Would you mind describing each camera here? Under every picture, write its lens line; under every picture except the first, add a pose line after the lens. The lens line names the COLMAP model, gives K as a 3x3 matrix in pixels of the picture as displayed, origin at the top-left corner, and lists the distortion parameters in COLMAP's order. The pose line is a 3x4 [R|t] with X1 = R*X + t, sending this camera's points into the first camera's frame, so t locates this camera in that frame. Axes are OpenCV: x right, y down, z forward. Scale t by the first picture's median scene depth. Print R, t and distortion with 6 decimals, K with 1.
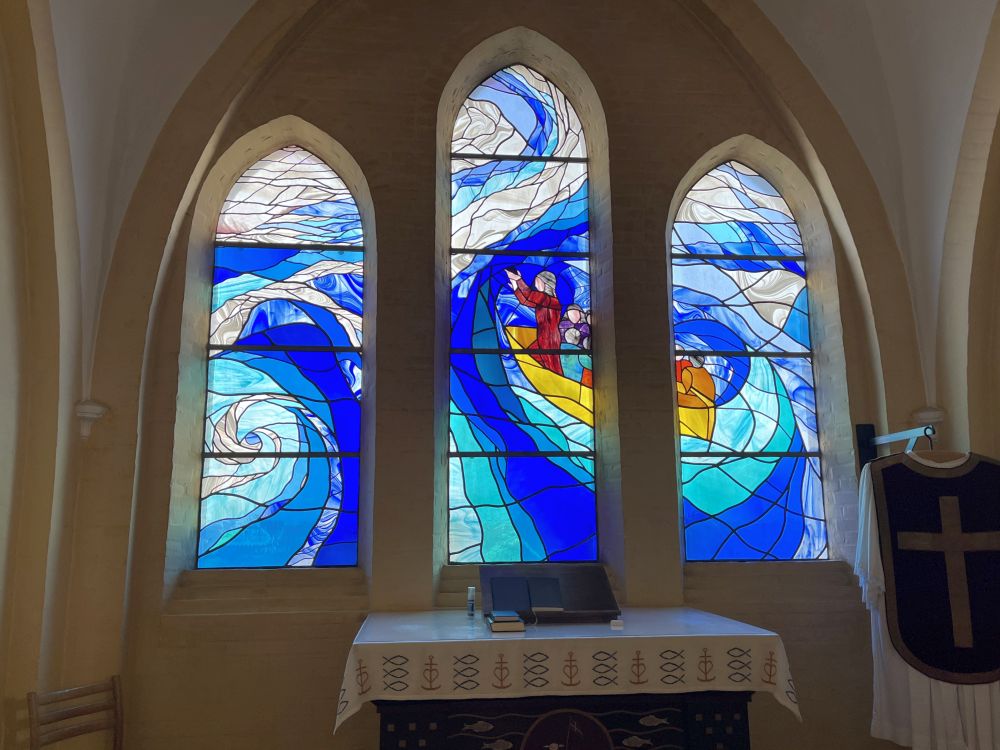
lens RADIAL K [[767.8, 0, 500.0], [0, 767.8, 375.0], [0, 0, 1]] dist [0.074870, -0.005476]
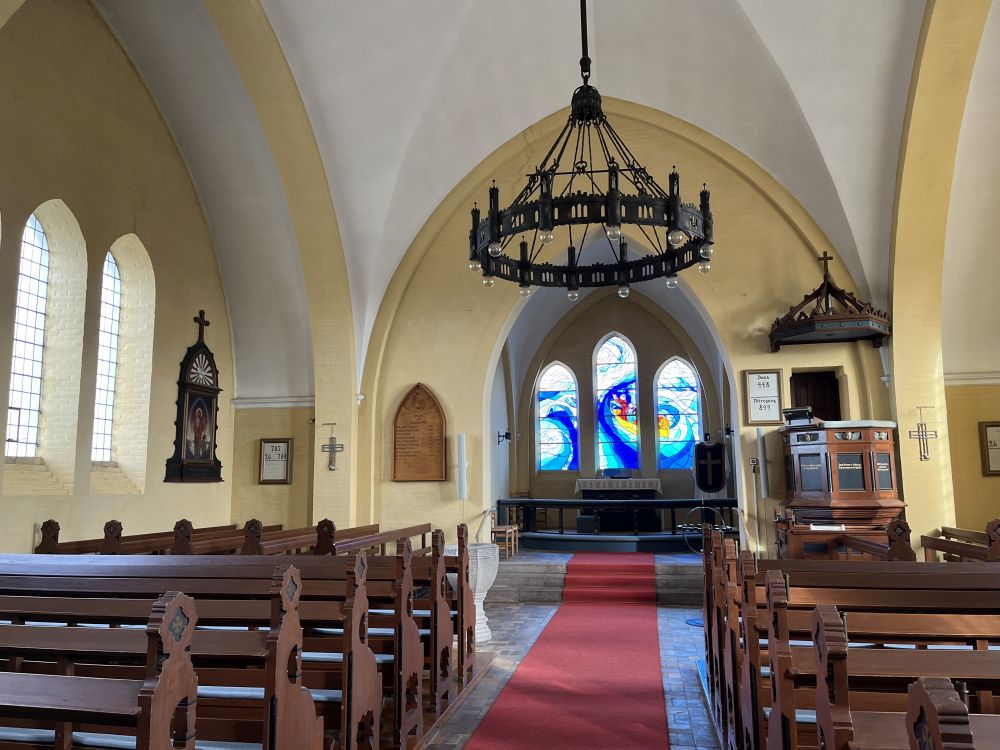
lens RADIAL K [[767.8, 0, 500.0], [0, 767.8, 375.0], [0, 0, 1]] dist [0.074870, -0.005476]
pose [[0.958592, -0.036912, -0.282381, 0.563714], [0.052441, 0.997487, 0.047632, -0.449870], [0.279913, -0.060468, 0.958119, -2.857028]]
